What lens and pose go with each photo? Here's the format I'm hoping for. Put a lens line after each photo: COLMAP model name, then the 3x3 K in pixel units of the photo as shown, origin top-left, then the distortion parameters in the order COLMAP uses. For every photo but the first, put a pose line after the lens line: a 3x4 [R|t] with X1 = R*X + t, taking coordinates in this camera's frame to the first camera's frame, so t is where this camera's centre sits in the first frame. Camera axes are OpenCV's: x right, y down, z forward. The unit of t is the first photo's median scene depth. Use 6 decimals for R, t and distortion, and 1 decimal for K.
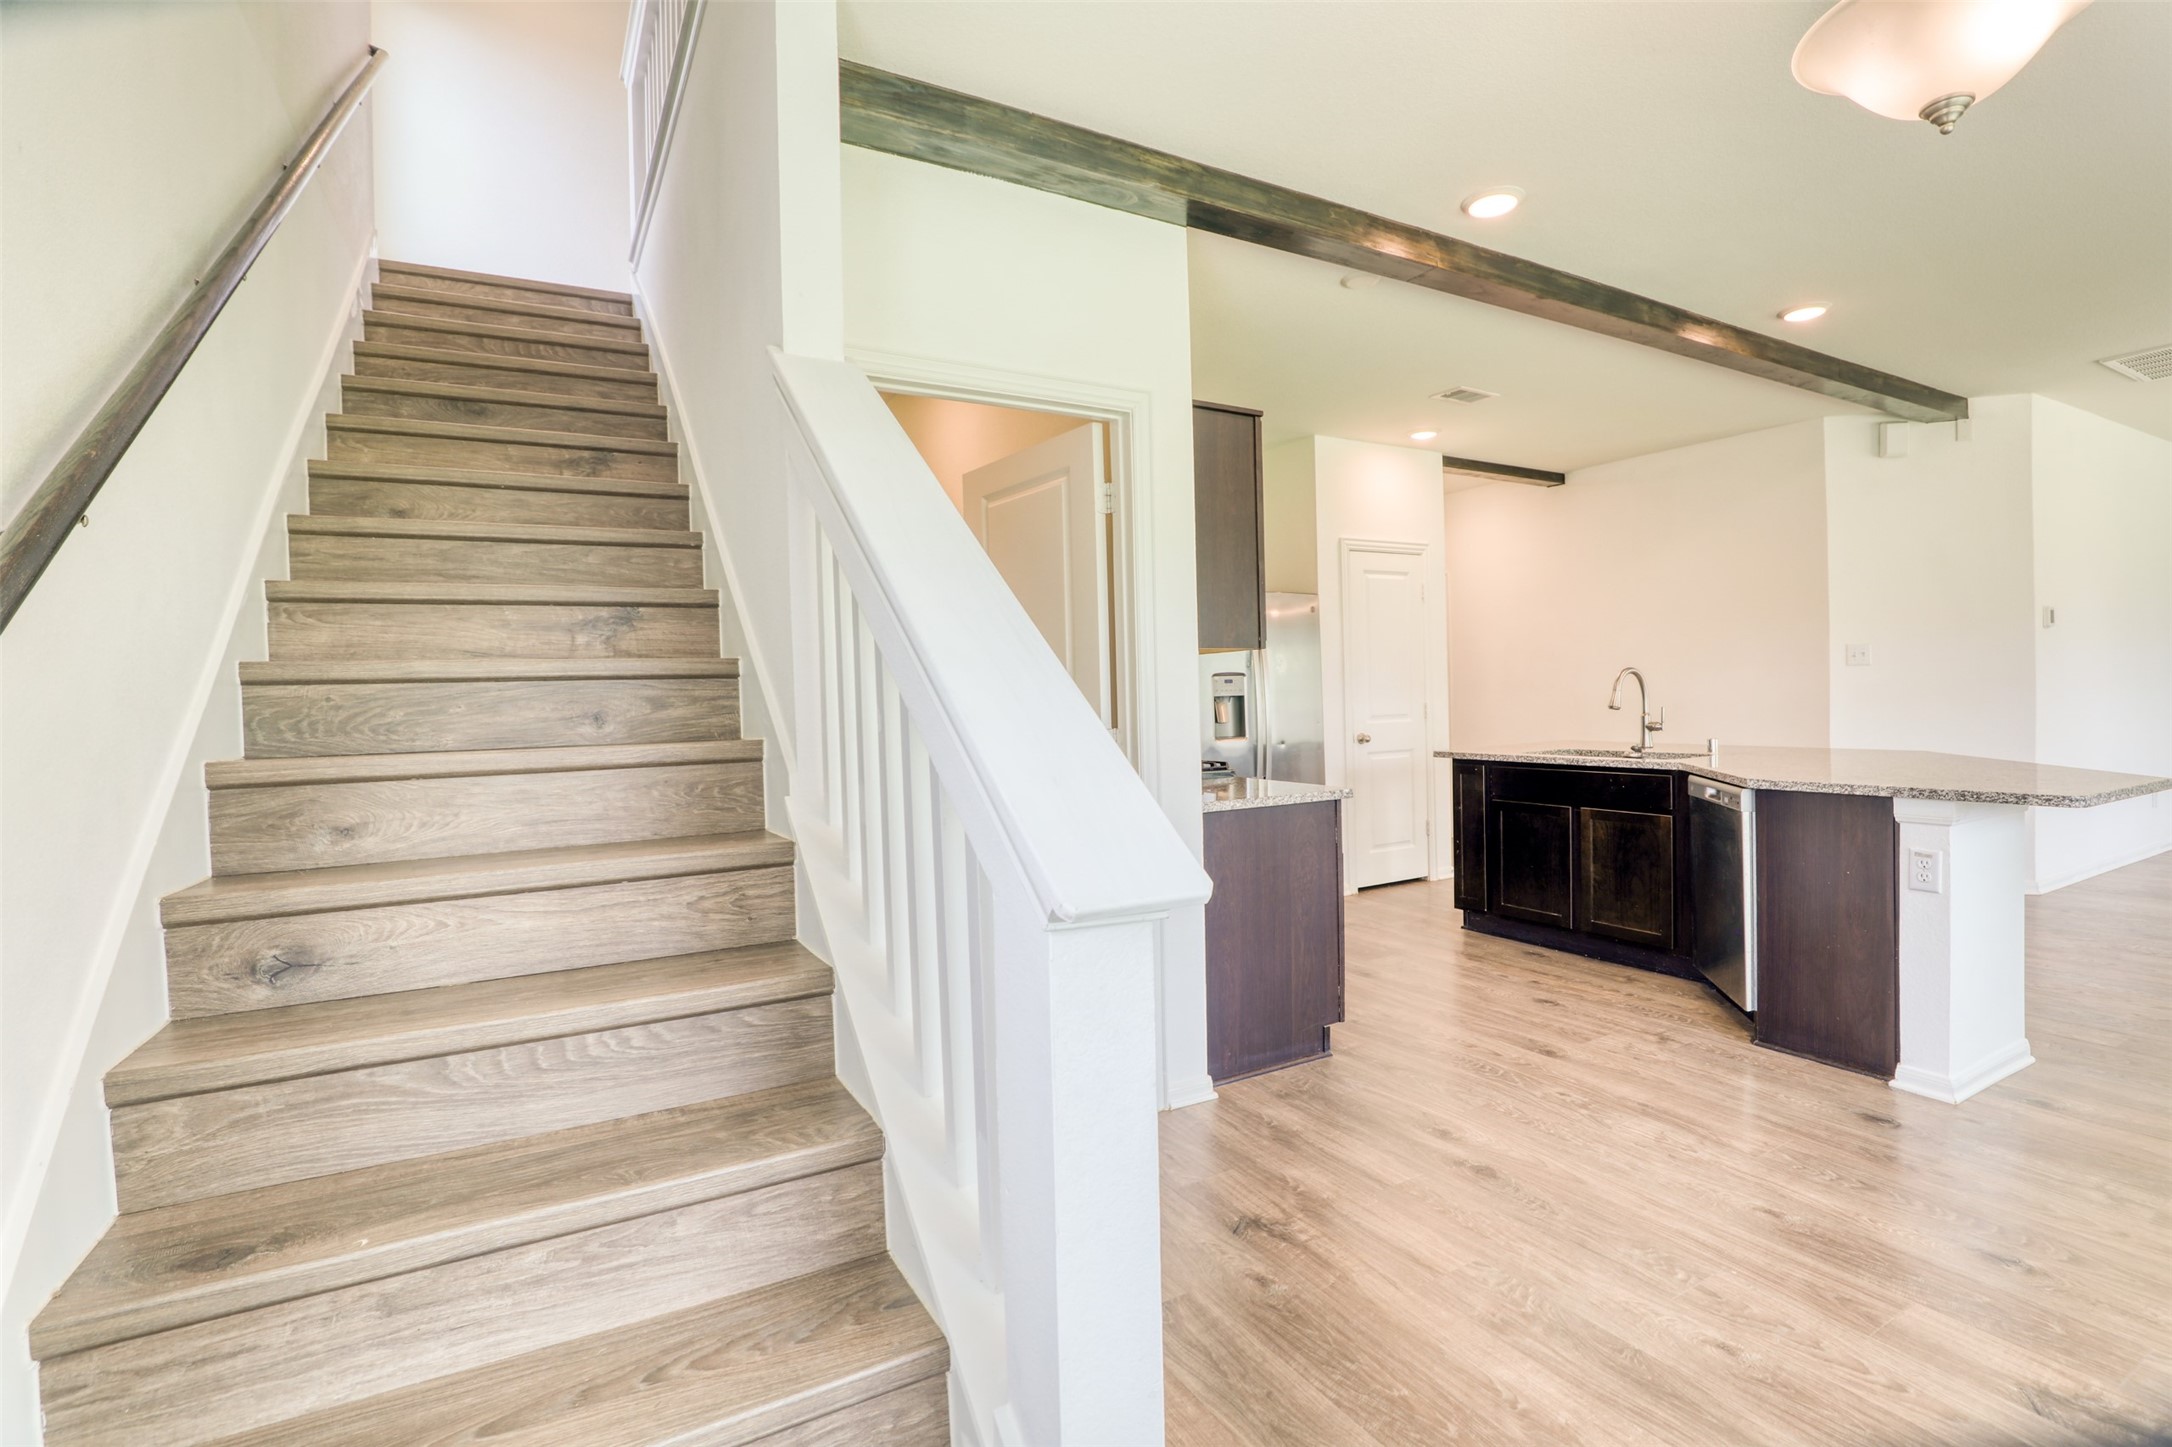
lens RADIAL K [[993.0, 0, 1083.0], [0, 993.0, 712.7], [0, 0, 1]] dist [-0.037327, 0.007930]
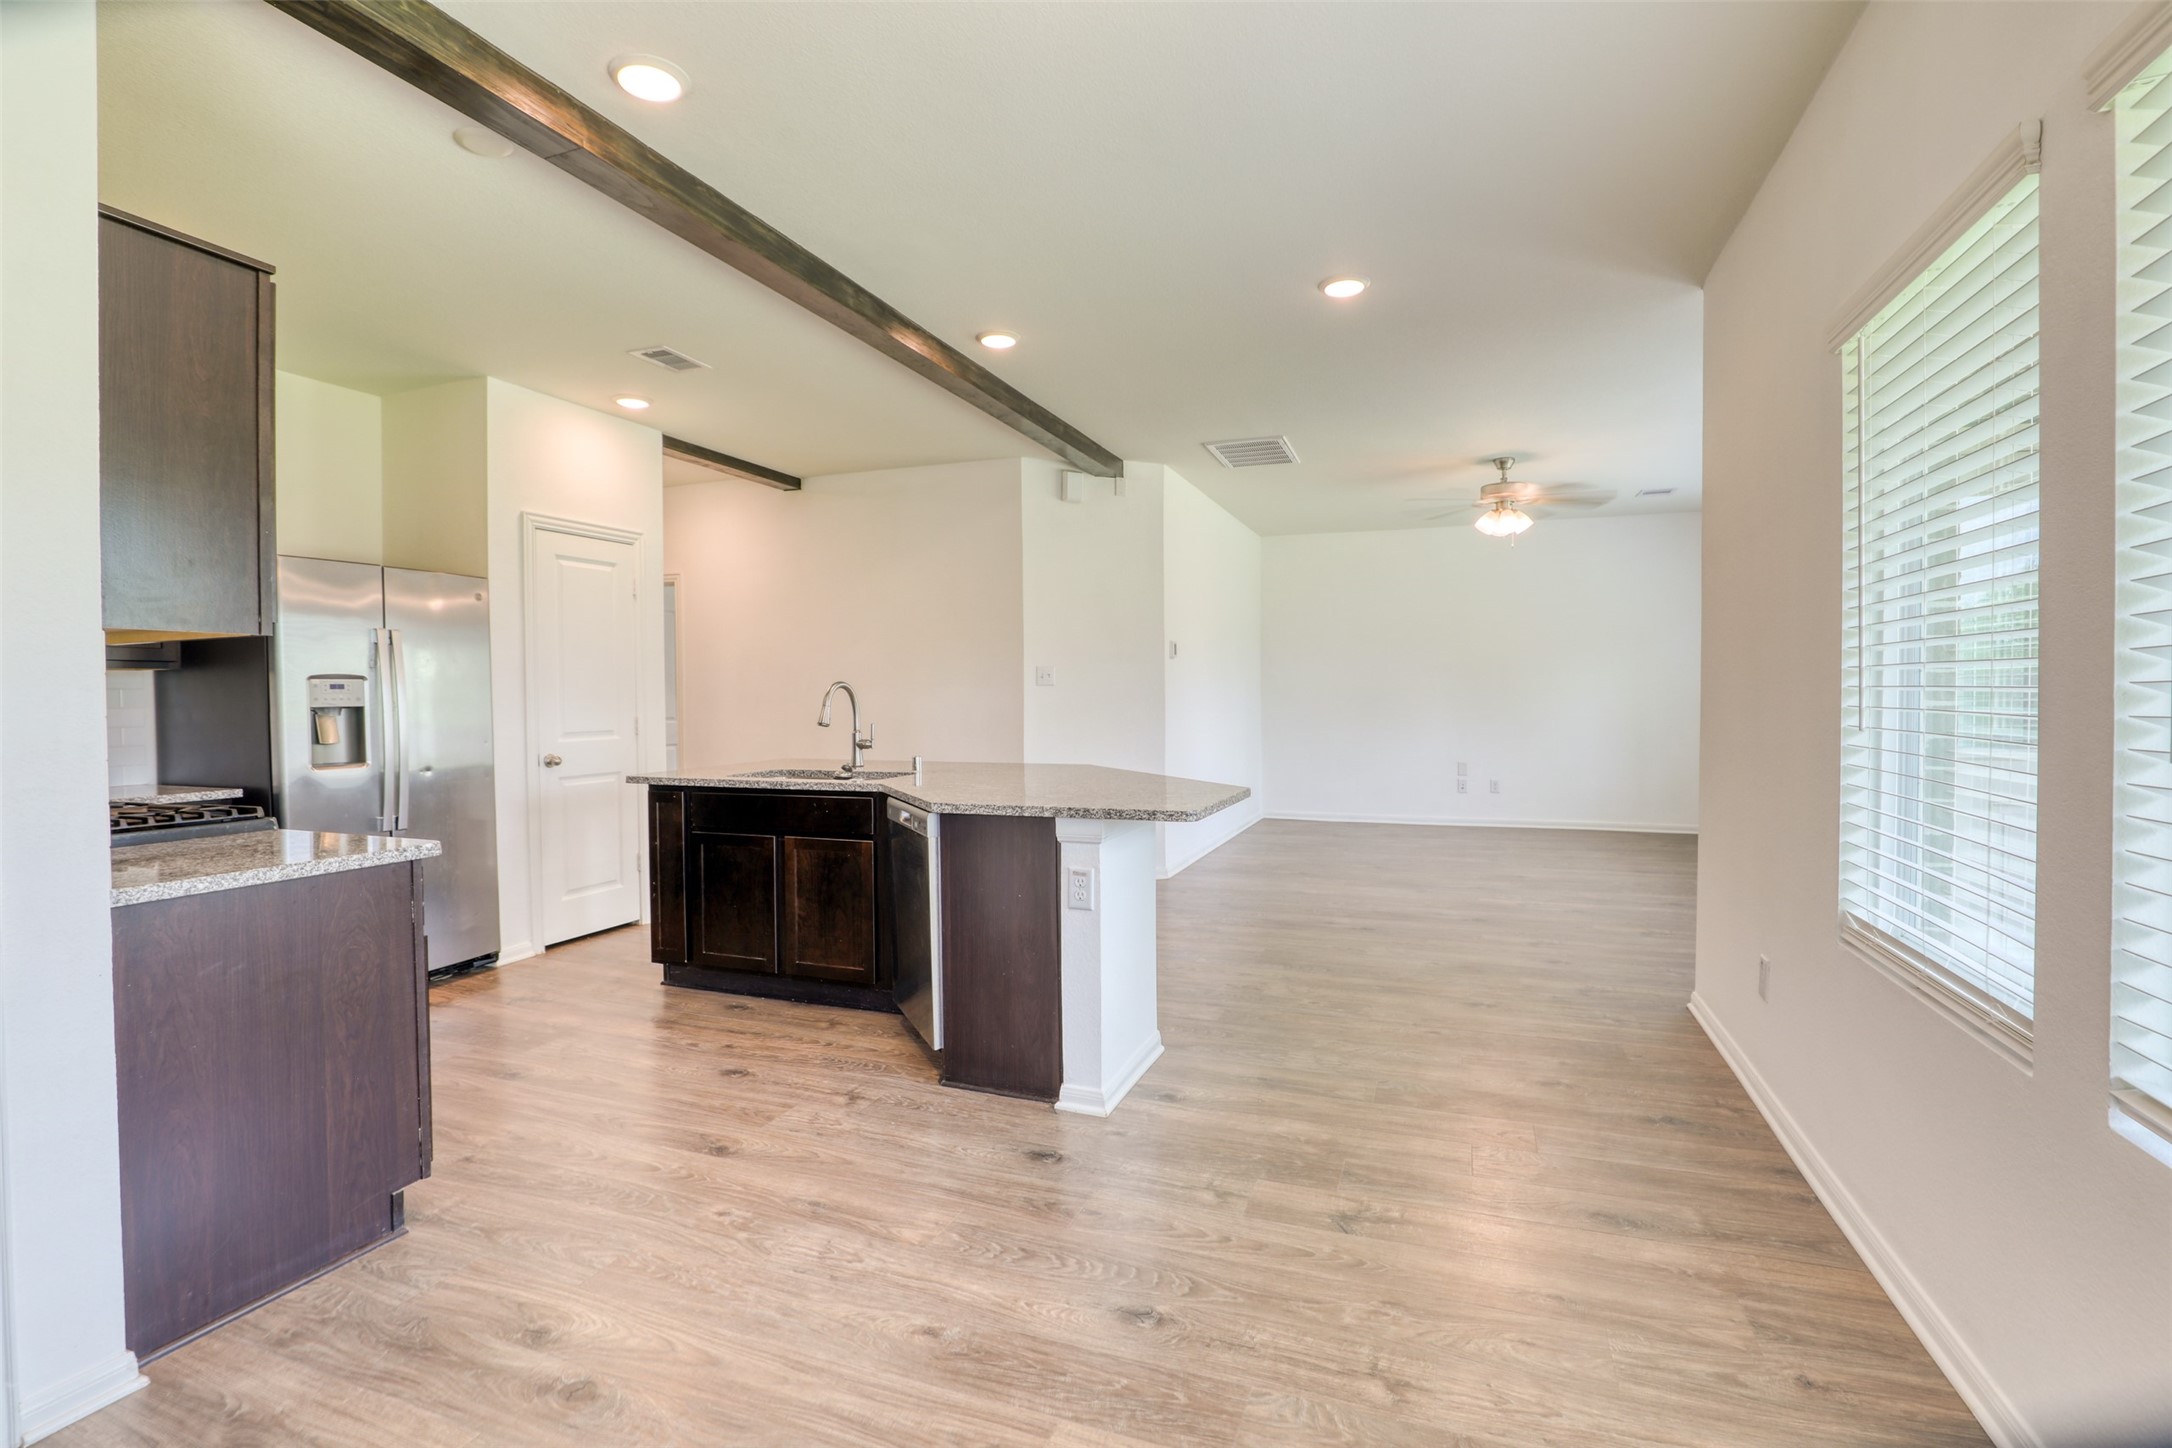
lens RADIAL K [[993.0, 0, 1084.7], [0, 993.0, 711.9], [0, 0, 1]] dist [-0.037327, 0.007930]
pose [[0.767192, 0.008165, 0.641365, 0.176068], [0.000004, 0.999919, -0.012734, -0.006633], [-0.641417, 0.009772, 0.767130, 0.172125]]
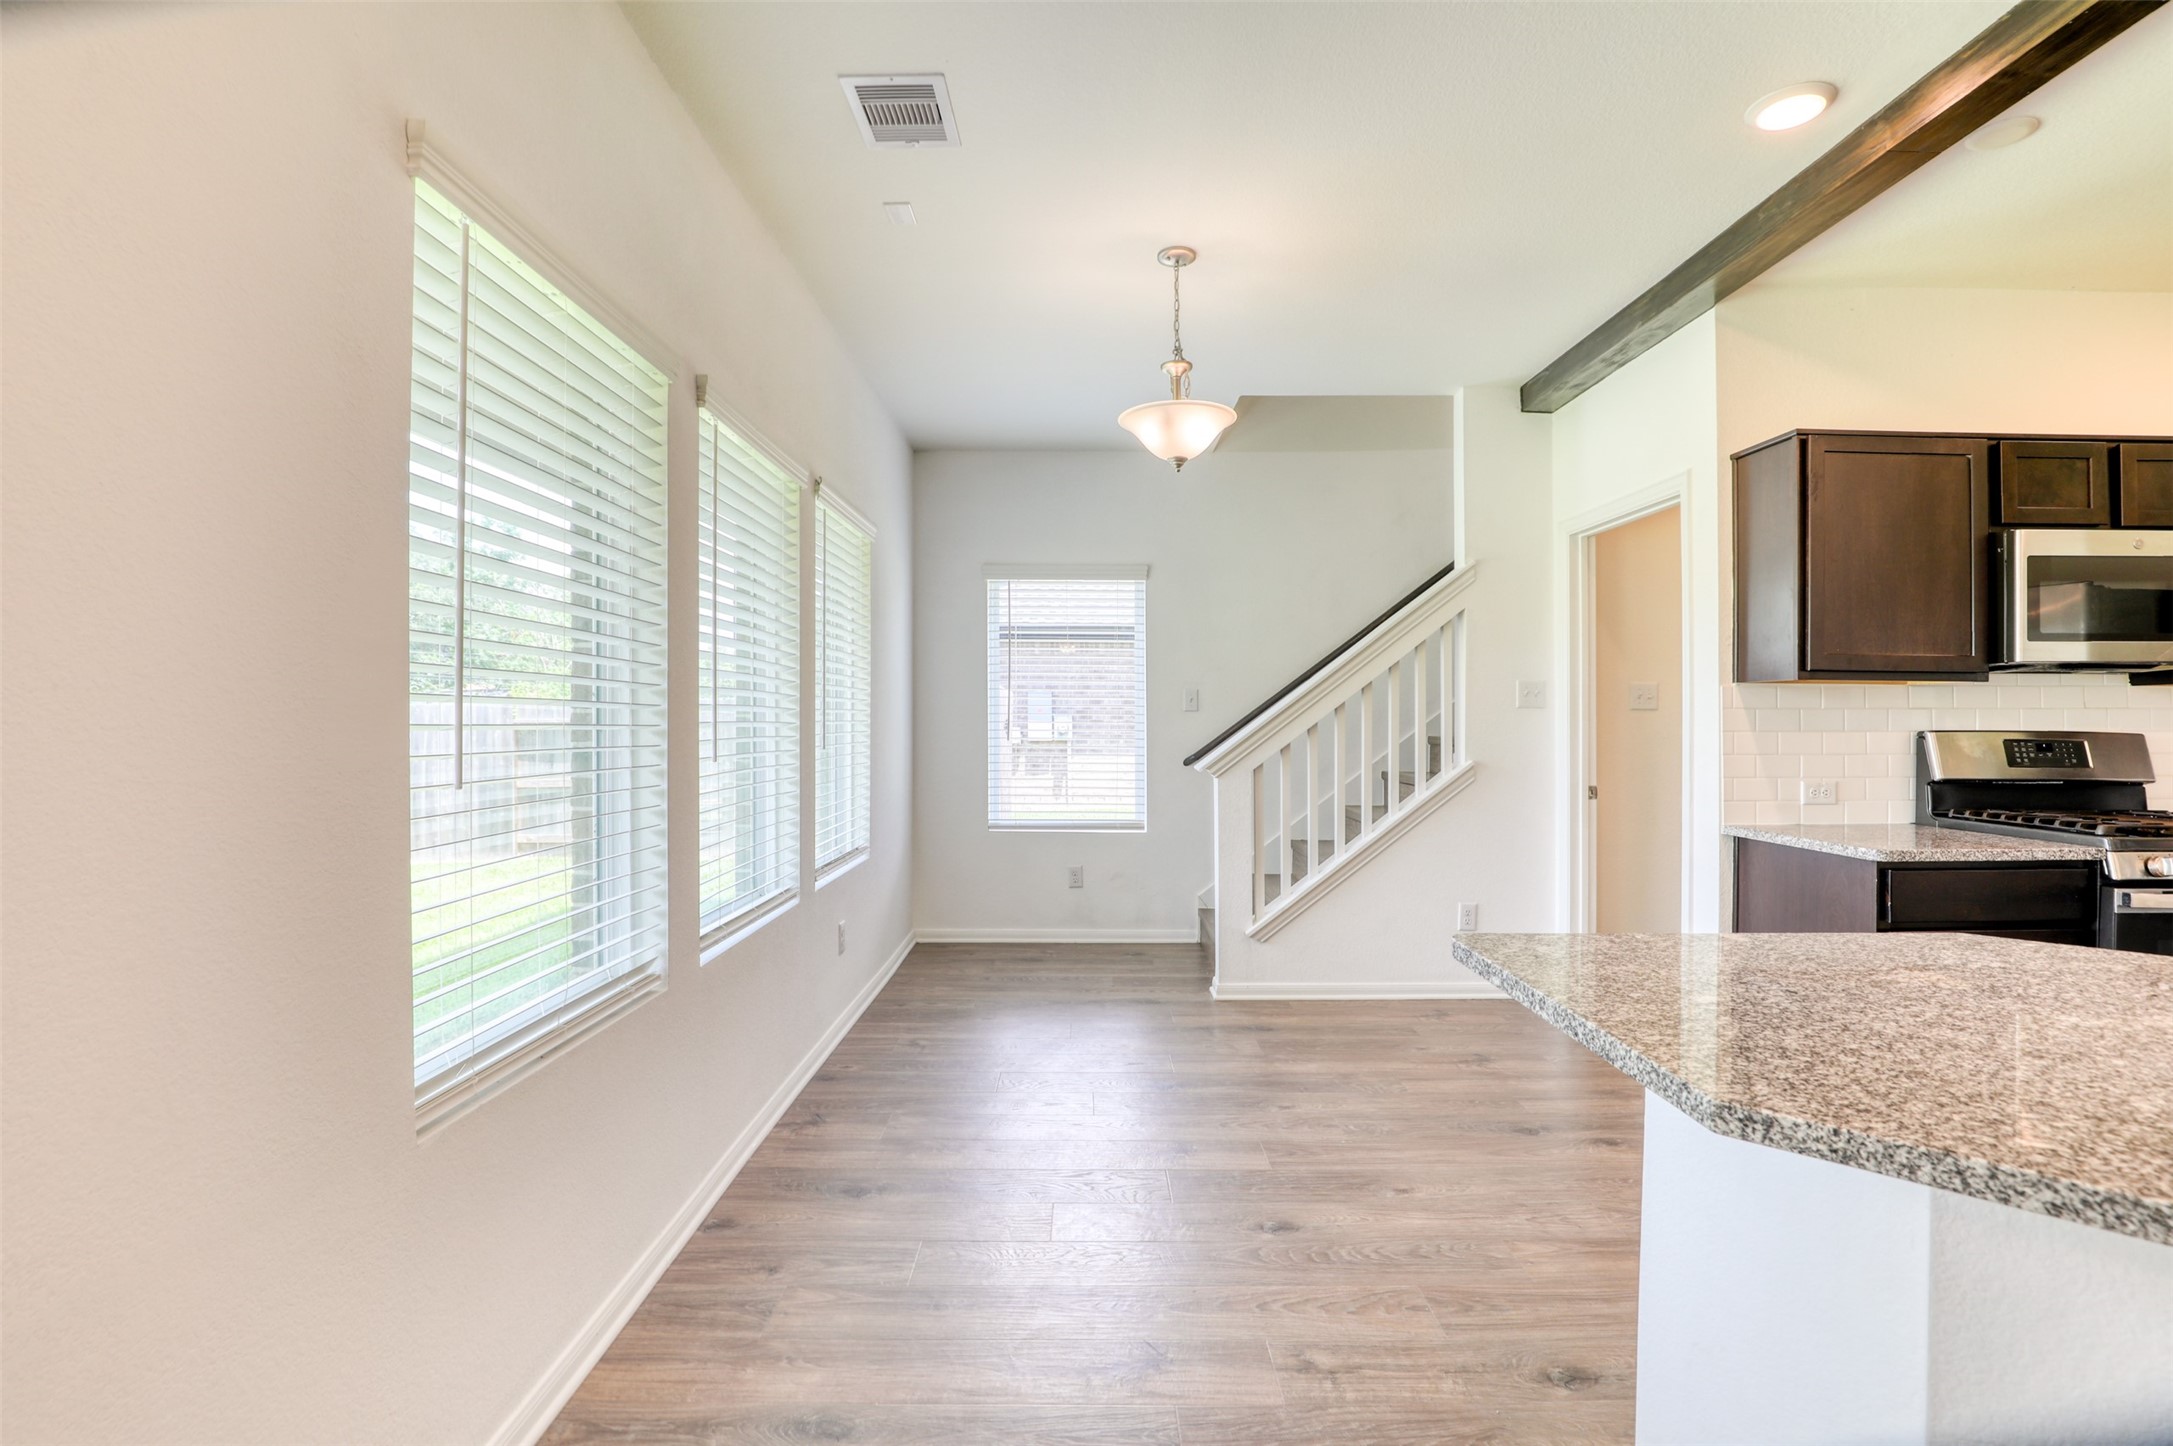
lens RADIAL K [[993.5, 0, 1085.8], [0, 993.5, 722.8], [0, 0, 1]] dist [-0.037327, 0.007930]
pose [[-0.489625, 0.026873, -0.871519, 1.256012], [-0.006113, 0.999395, 0.034251, -0.049307], [0.871912, 0.022098, -0.489164, 0.816613]]
